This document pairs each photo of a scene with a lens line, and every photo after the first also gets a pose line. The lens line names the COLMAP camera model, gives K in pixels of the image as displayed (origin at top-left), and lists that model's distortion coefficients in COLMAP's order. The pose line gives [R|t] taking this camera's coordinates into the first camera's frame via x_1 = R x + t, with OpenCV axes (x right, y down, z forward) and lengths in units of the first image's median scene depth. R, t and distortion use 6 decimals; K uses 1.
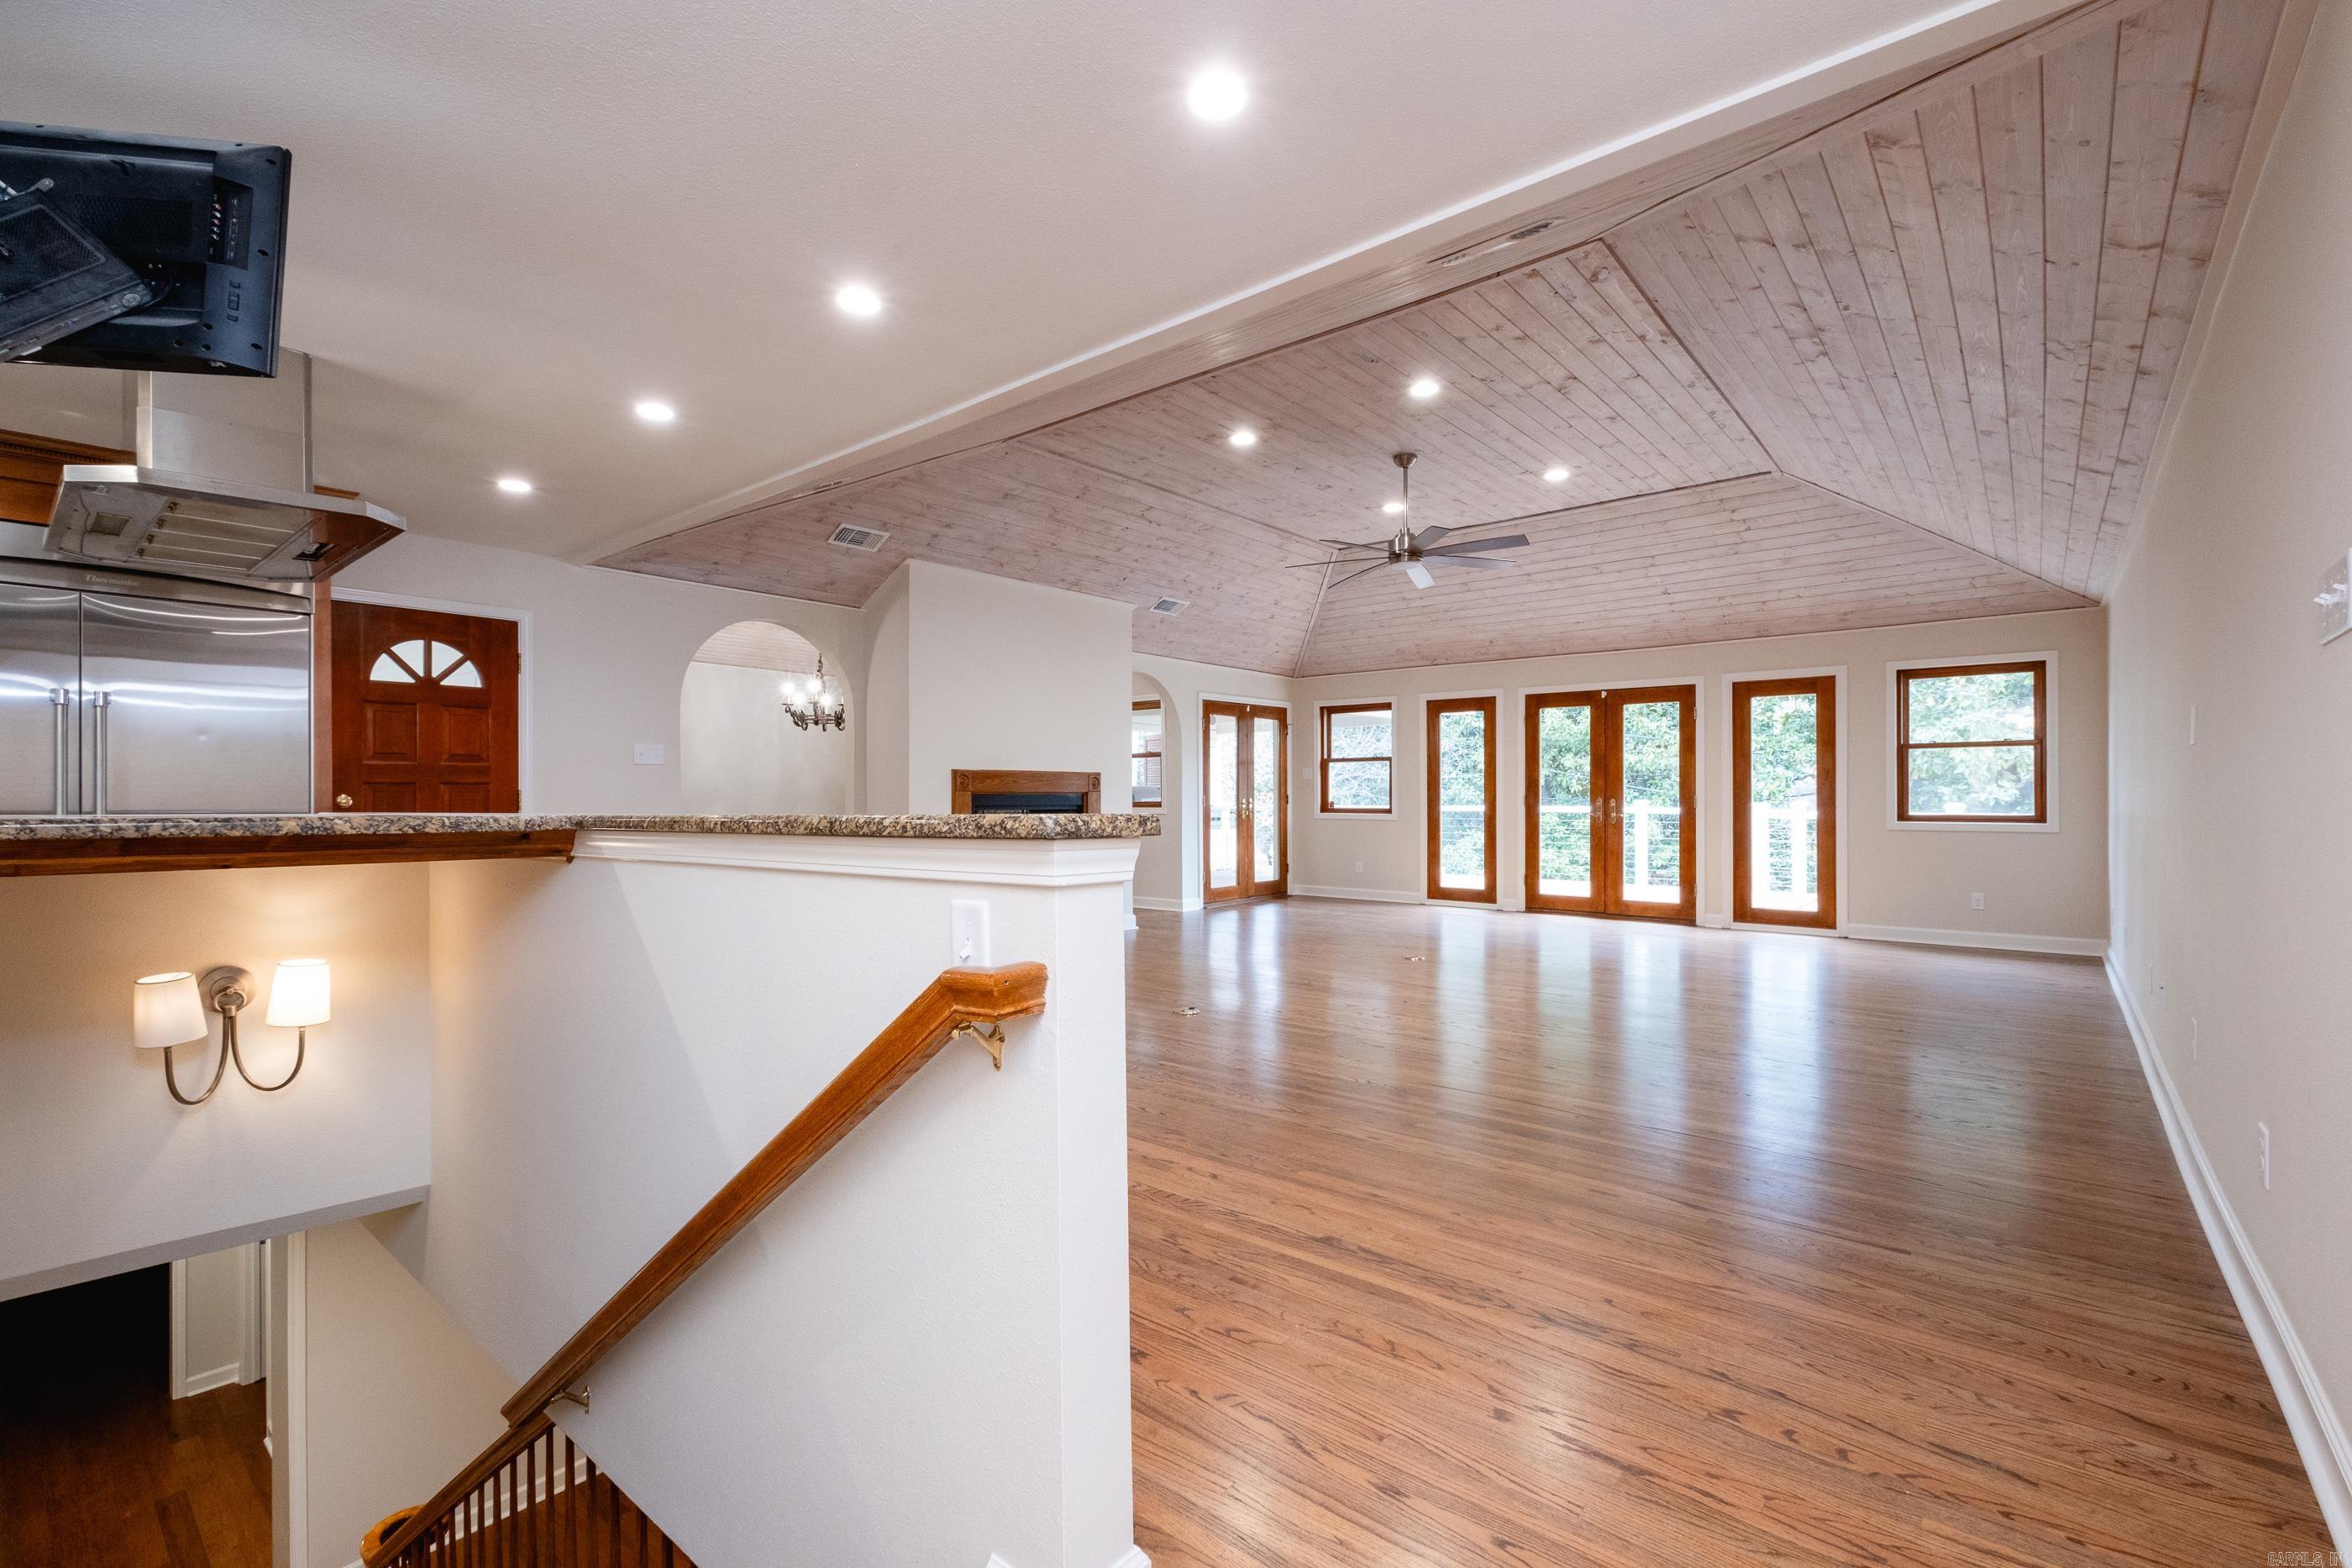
lens RADIAL K [[1019.5, 0, 1181.3], [0, 1019.5, 790.4], [0, 0, 1]] dist [-0.002694, -0.000654]
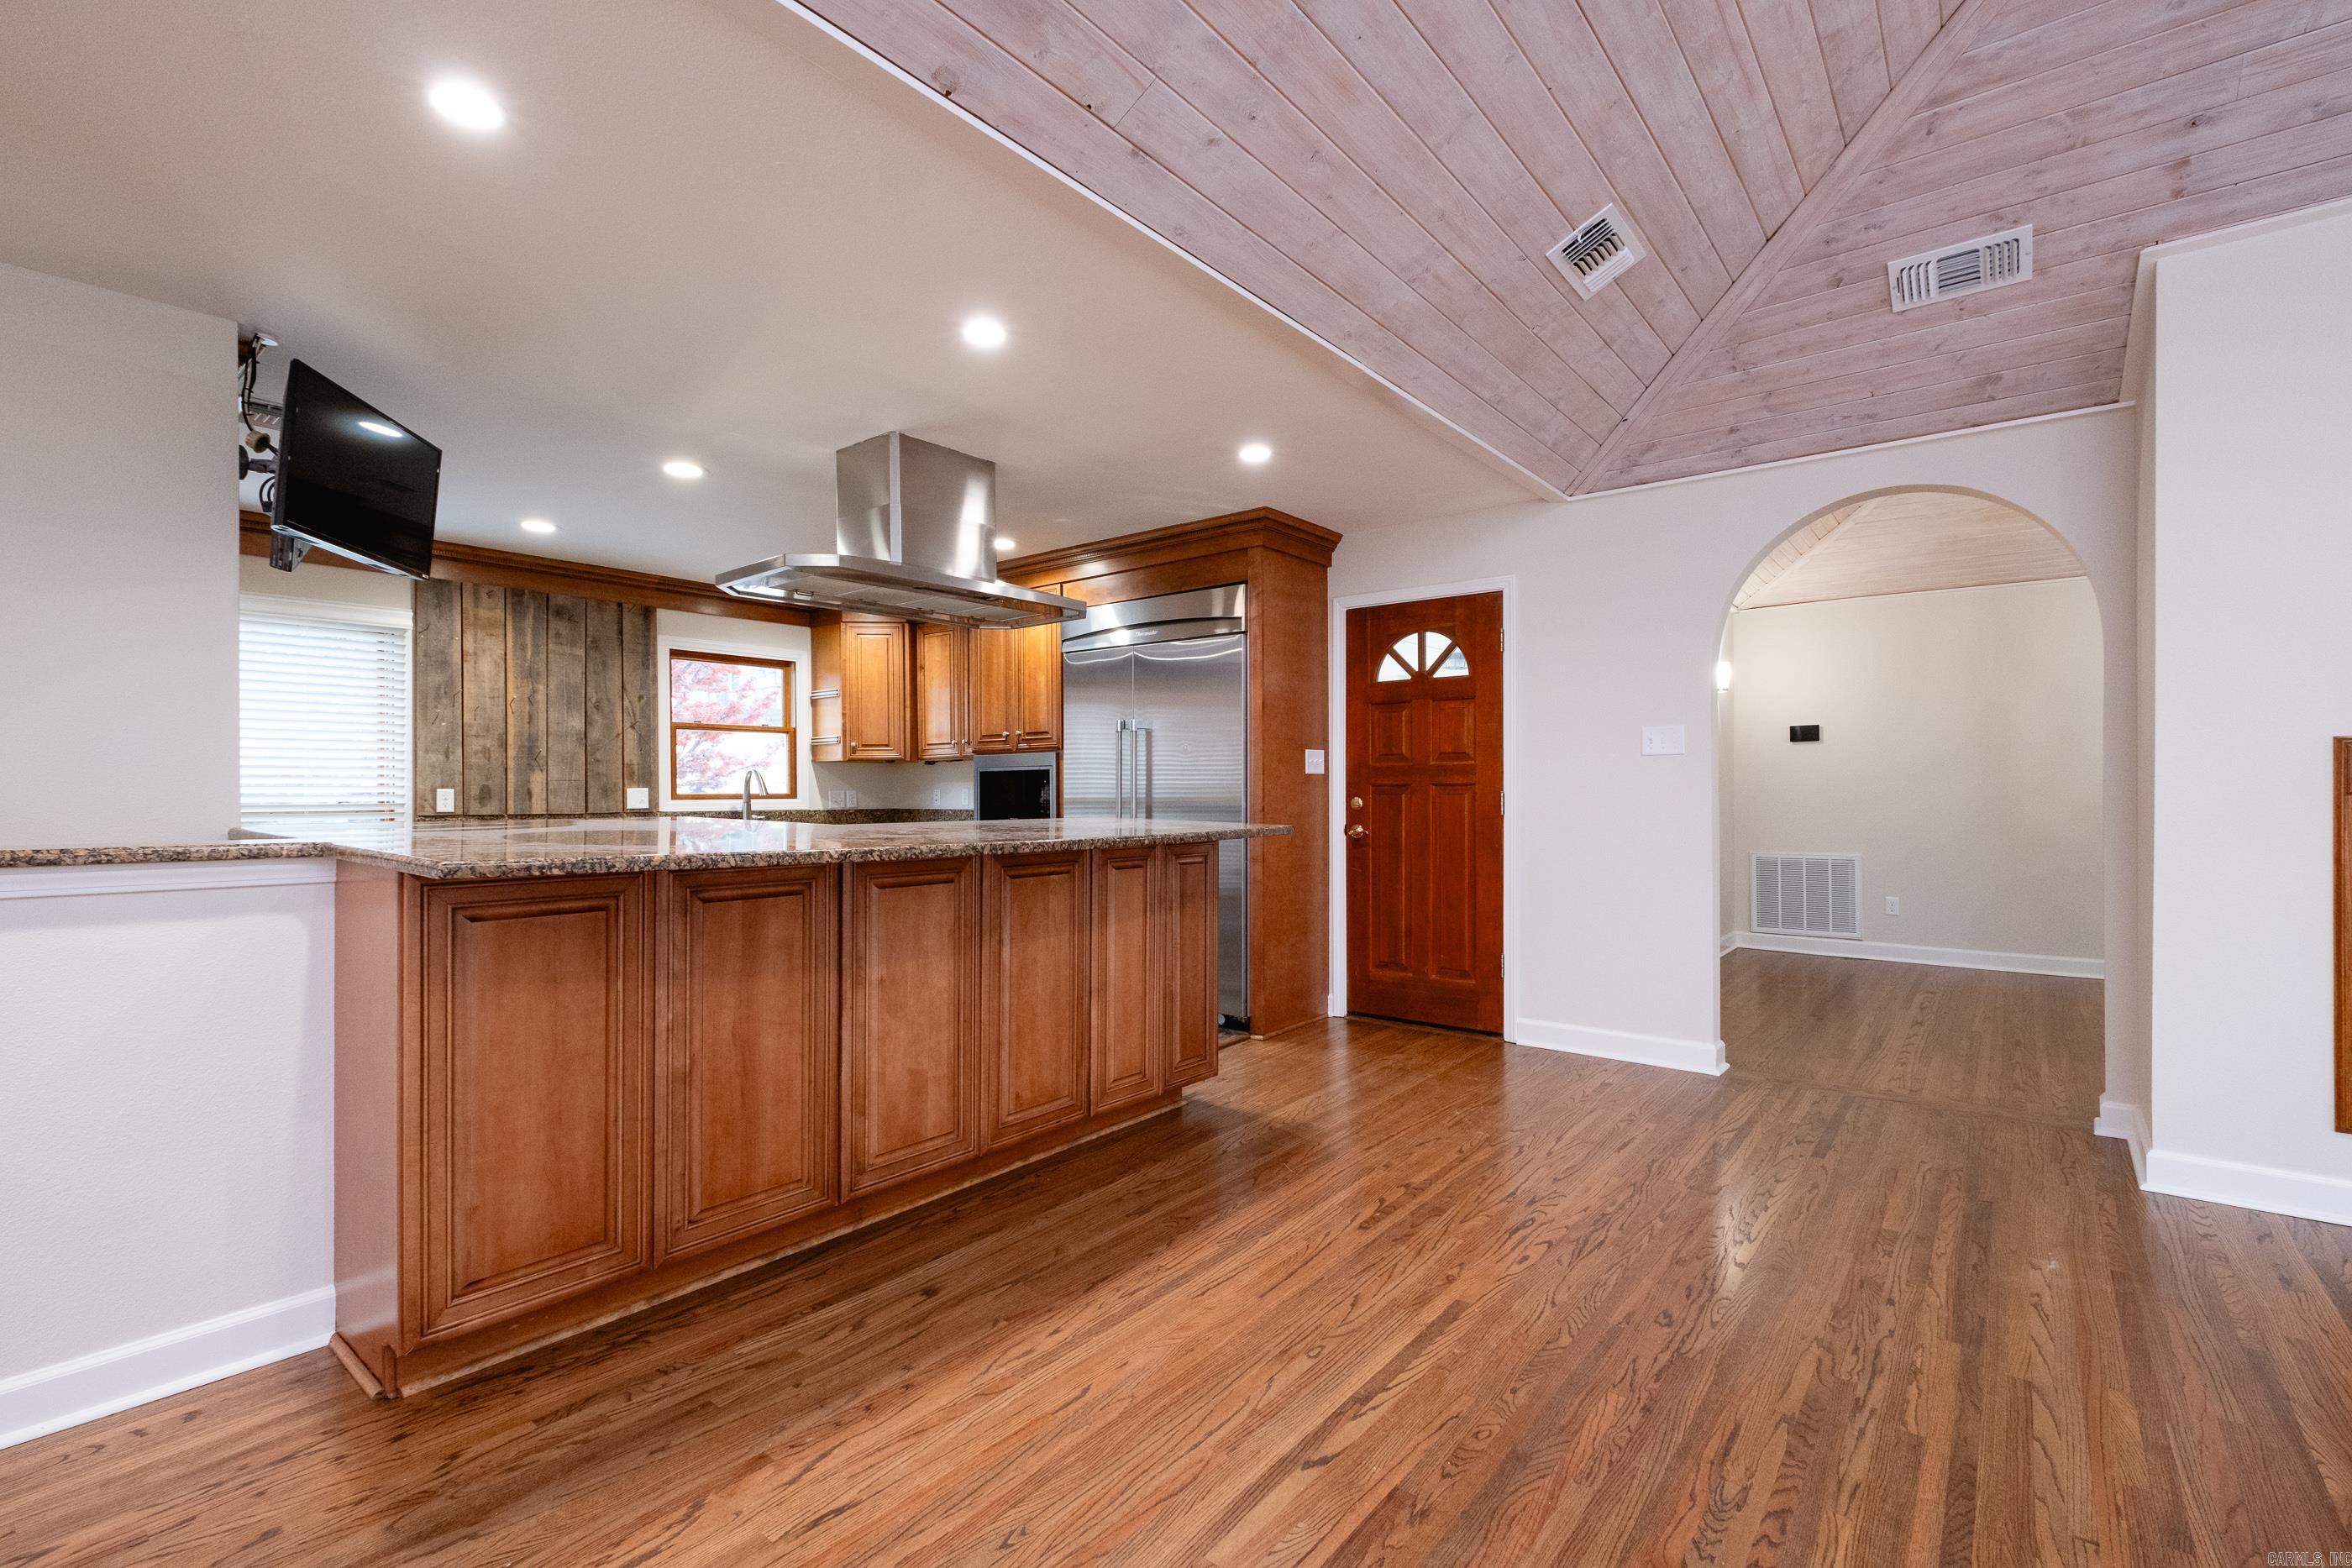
lens RADIAL K [[1038.6, 0, 1185.2], [0, 1038.6, 787.2], [0, 0, 1]] dist [0.000556, 0.000084]
pose [[0.016028, 0.003023, -0.999867, 0.200909], [0.007266, 0.999969, 0.003140, -0.009184], [0.999845, -0.007315, 0.016006, 0.738048]]
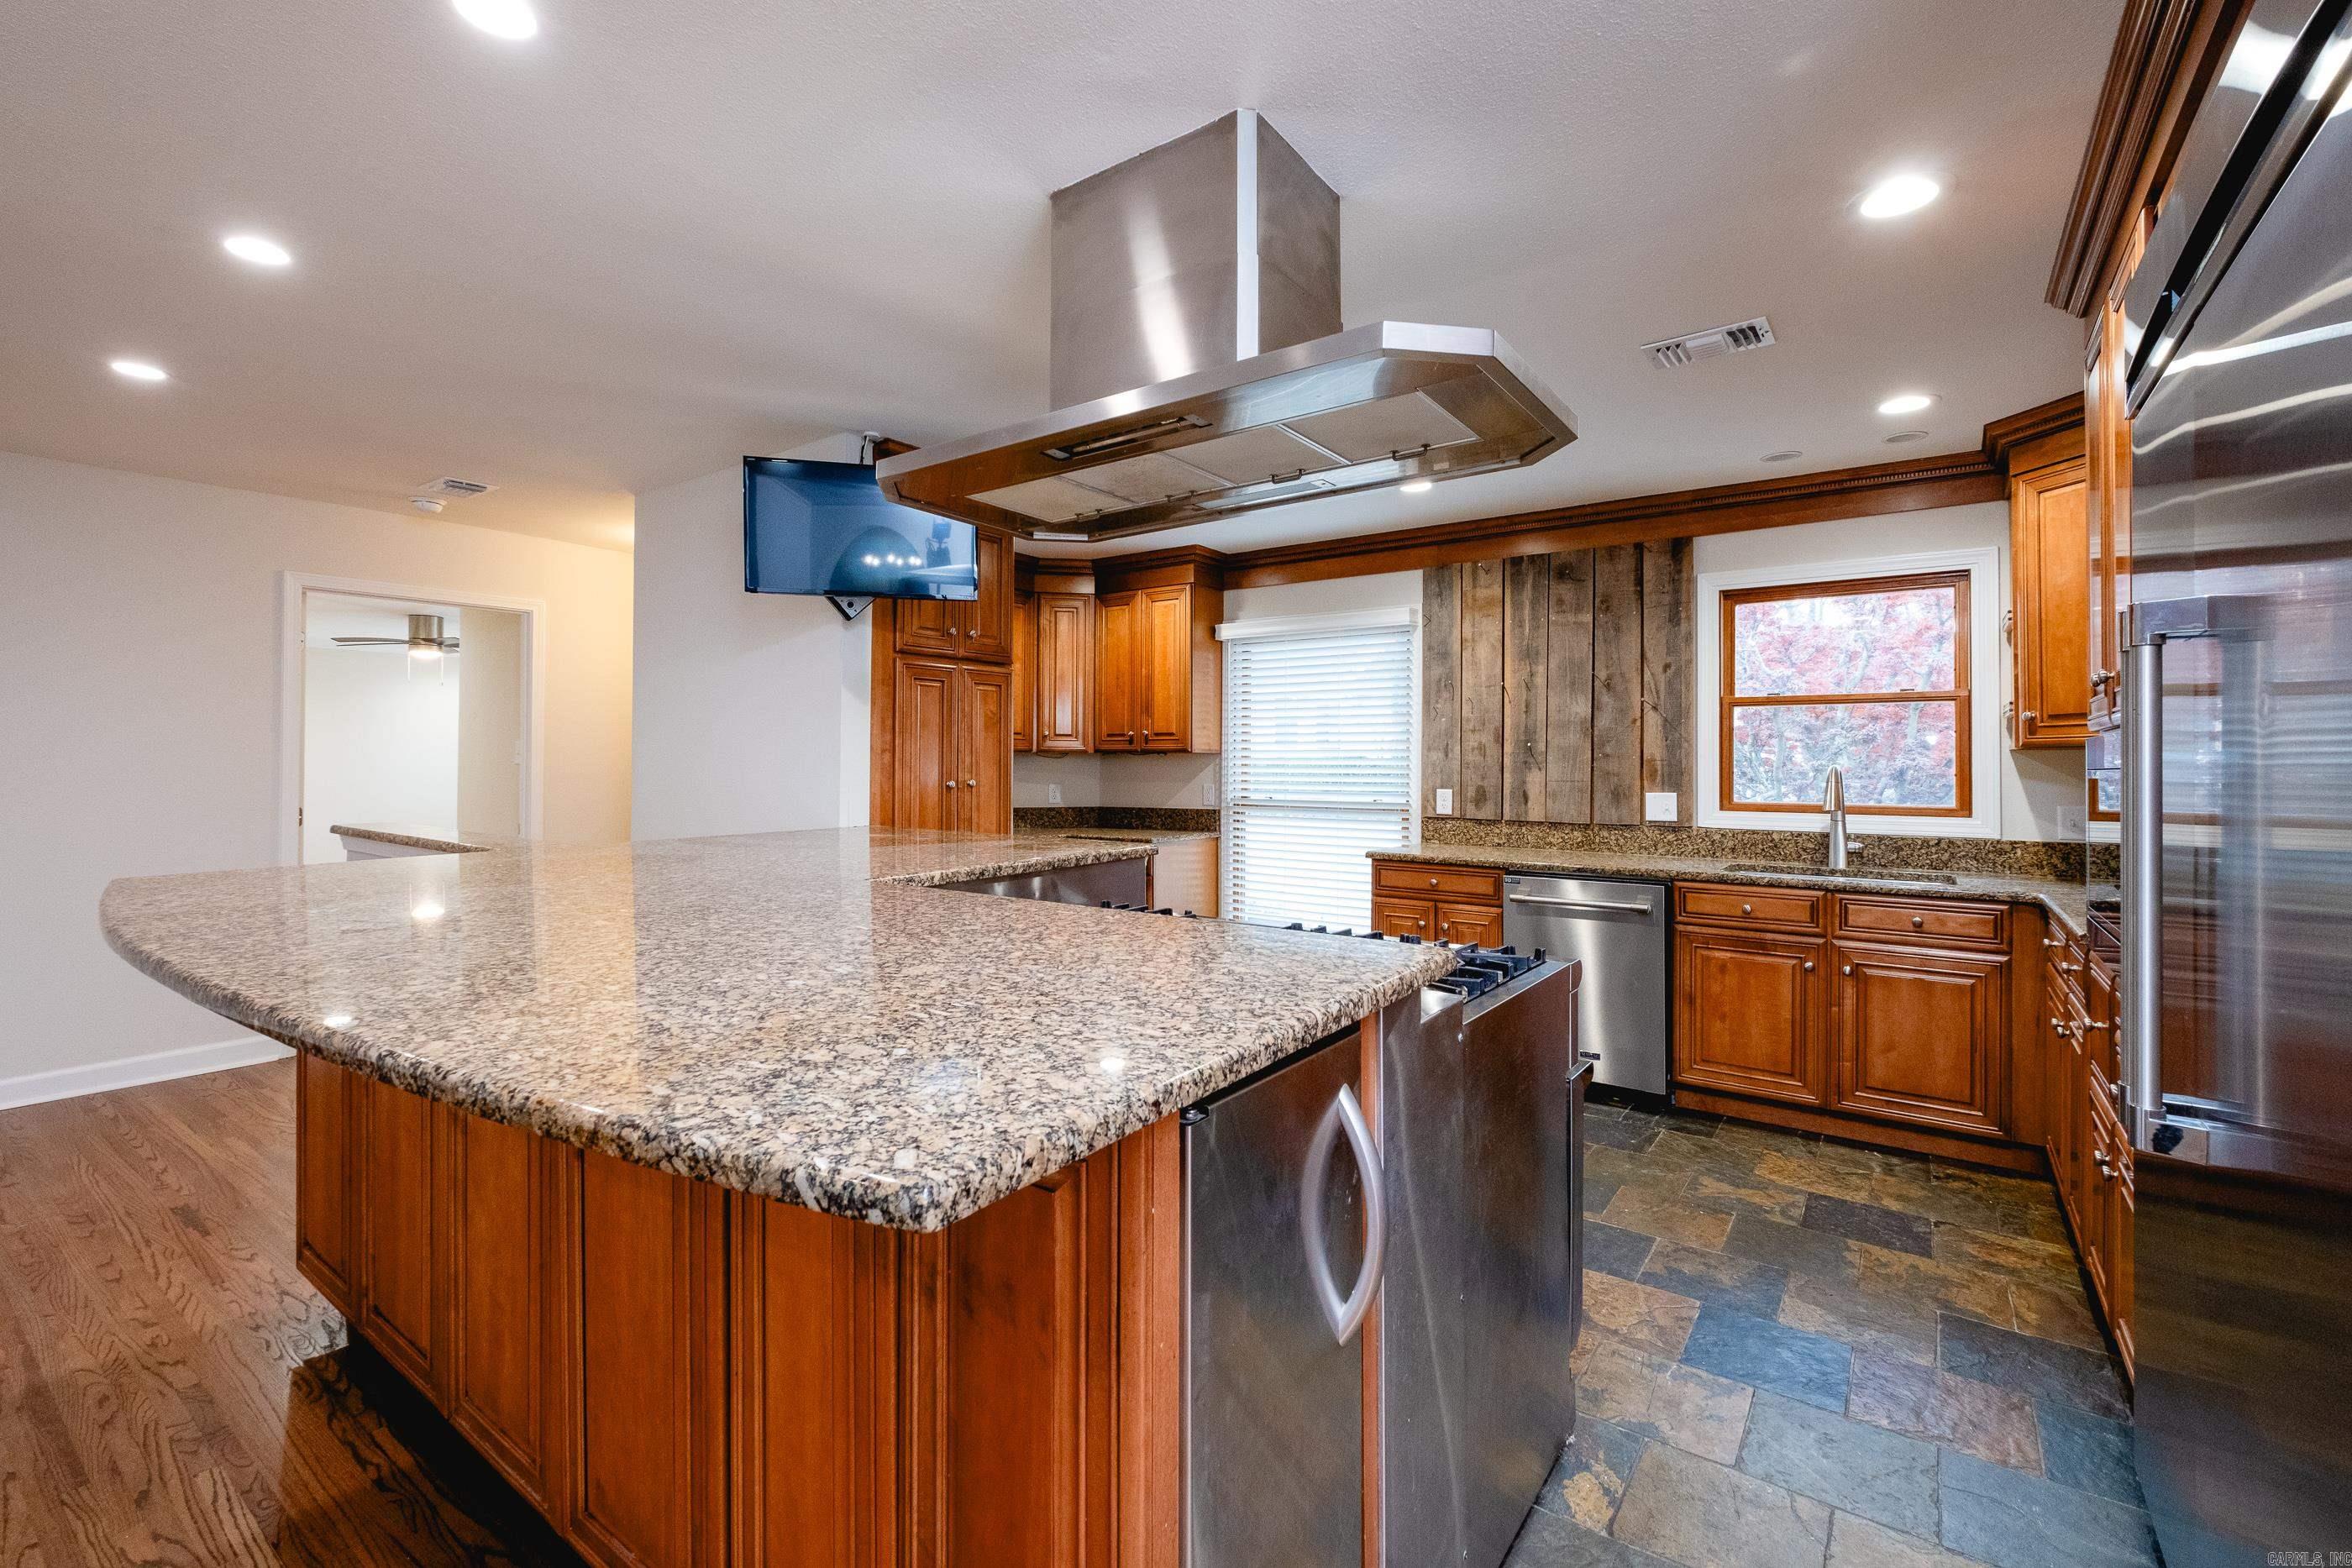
lens RADIAL K [[1008.8, 0, 1180.8], [0, 1008.8, 774.4], [0, 0, 1]] dist [0.001985, 0.000127]
pose [[-0.997978, 0.001778, -0.063542, -0.507458], [0.001413, 0.999982, 0.005783, -0.028337], [0.063551, 0.005681, -0.997962, 0.929081]]
